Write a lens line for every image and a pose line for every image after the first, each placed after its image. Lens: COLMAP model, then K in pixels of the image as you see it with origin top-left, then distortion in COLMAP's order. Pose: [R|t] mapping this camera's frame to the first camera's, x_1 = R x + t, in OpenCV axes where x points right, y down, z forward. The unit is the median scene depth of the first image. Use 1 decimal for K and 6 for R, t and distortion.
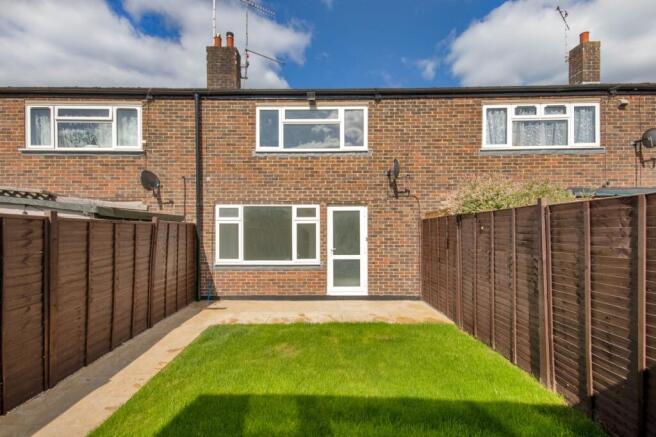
lens RADIAL K [[321.9, 0, 313.2], [0, 321.9, 227.6], [0, 0, 1]] dist [0.030348, -0.003416]
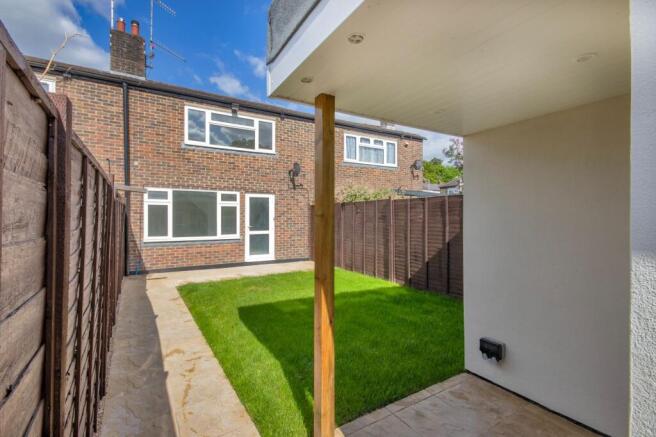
lens RADIAL K [[321.9, 0, 326.4], [0, 321.9, 215.1], [0, 0, 1]] dist [0.030348, -0.003416]
pose [[0.847713, 0.006537, 0.530415, -0.369704], [-0.008580, 0.999962, 0.001389, 0.016701], [-0.530386, -0.005729, 0.847737, -0.271682]]
